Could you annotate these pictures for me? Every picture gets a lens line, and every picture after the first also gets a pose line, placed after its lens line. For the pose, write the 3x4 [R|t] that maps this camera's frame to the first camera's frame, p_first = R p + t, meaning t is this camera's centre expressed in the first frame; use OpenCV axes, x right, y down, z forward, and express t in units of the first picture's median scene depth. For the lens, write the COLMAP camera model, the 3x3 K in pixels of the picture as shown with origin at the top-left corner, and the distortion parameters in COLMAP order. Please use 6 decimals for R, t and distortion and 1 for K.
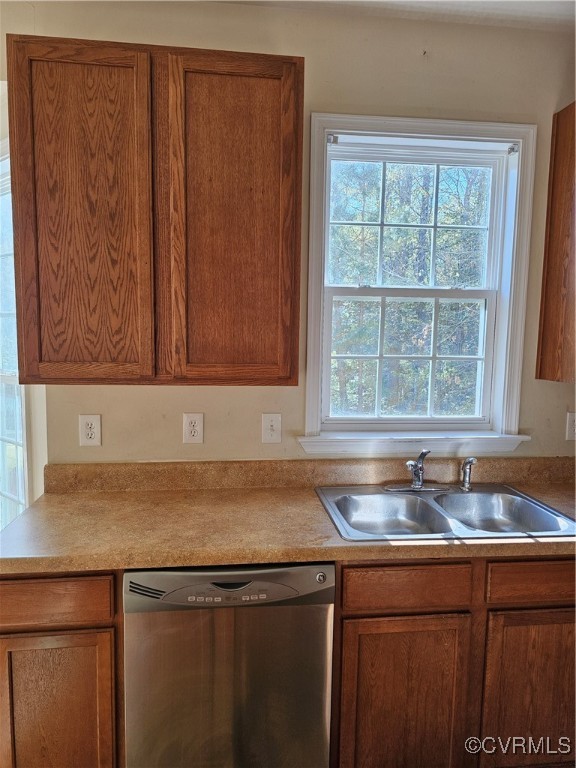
lens RADIAL K [[518.2, 0, 281.0], [0, 518.2, 387.2], [0, 0, 1]] dist [0.048473, -0.046778]
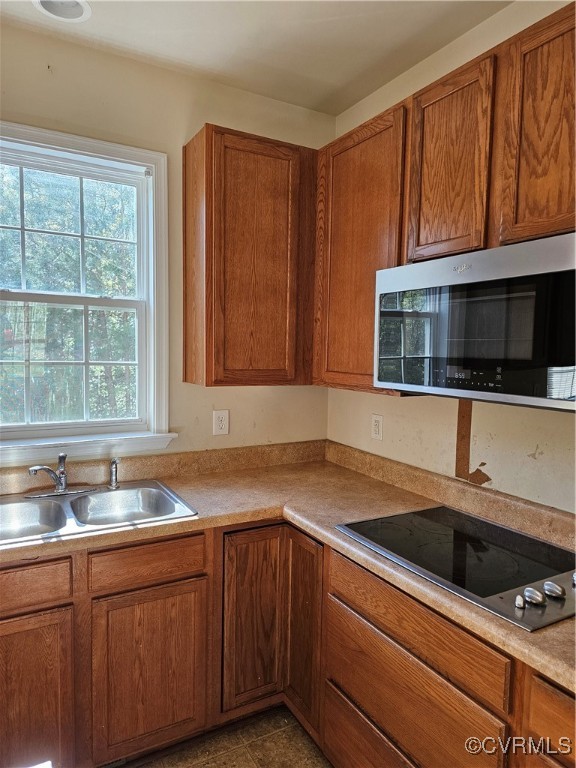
lens RADIAL K [[518.2, 0, 285.0], [0, 518.2, 387.8], [0, 0, 1]] dist [0.048473, -0.046778]
pose [[0.918323, -0.026772, 0.394926, 0.264820], [0.031203, 0.999502, -0.004801, 0.009300], [-0.394601, 0.016732, 0.918700, -0.109725]]
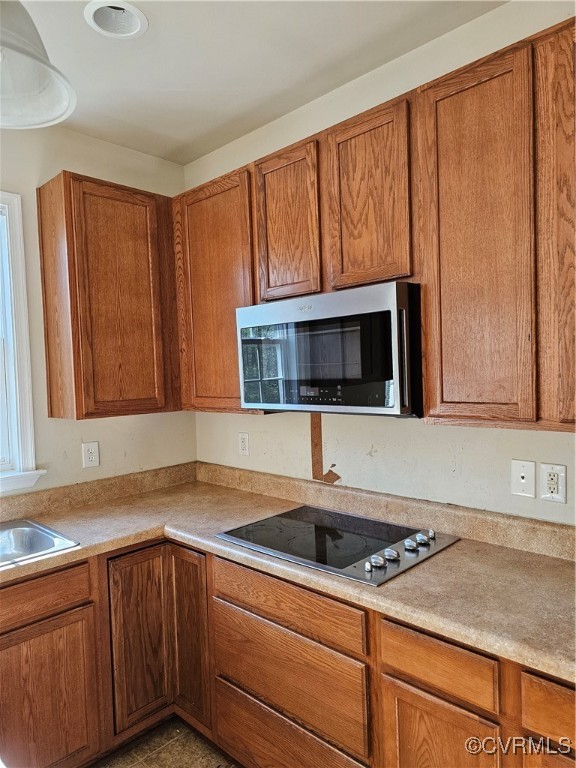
lens RADIAL K [[518.2, 0, 288.7], [0, 518.2, 387.0], [0, 0, 1]] dist [0.048473, -0.046778]
pose [[0.765199, -0.061282, 0.640871, 0.179275], [0.105641, 0.993918, -0.031094, 0.008747], [-0.635067, 0.091495, 0.767019, -0.196774]]
